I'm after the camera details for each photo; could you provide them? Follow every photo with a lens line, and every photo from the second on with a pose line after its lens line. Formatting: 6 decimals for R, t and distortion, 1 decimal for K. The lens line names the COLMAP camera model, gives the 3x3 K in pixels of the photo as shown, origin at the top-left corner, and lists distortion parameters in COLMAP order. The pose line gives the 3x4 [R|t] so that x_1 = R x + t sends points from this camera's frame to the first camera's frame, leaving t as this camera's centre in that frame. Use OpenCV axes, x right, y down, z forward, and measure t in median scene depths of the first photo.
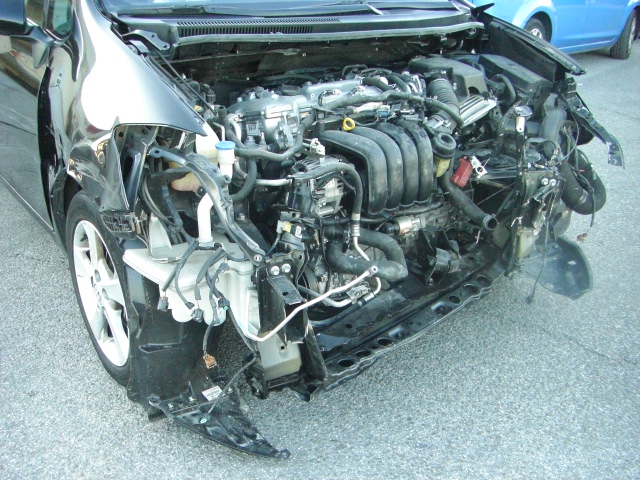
lens RADIAL K [[731.5, 0, 318.1], [0, 731.5, 240.0], [0, 0, 1]] dist [-0.168616, 0.000000]
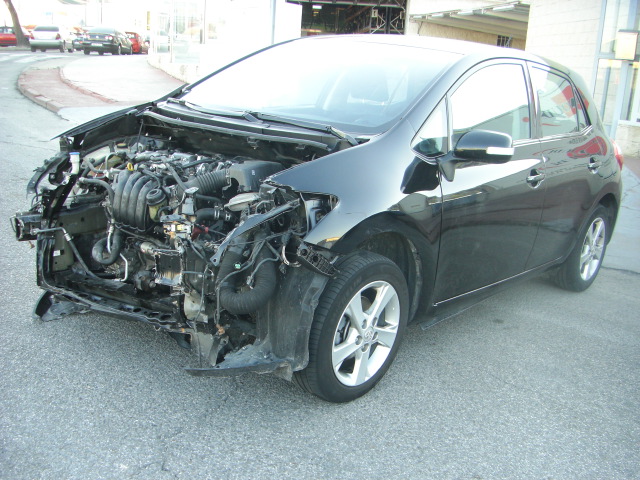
lens RADIAL K [[731.5, 0, 320.6], [0, 731.5, 240.5], [0, 0, 1]] dist [-0.168616, 0.000000]
pose [[0.258590, 0.216091, -0.941507, 1.617940], [-0.456594, 0.886249, 0.078002, -0.315071], [0.851266, 0.409716, 0.327841, 0.841890]]
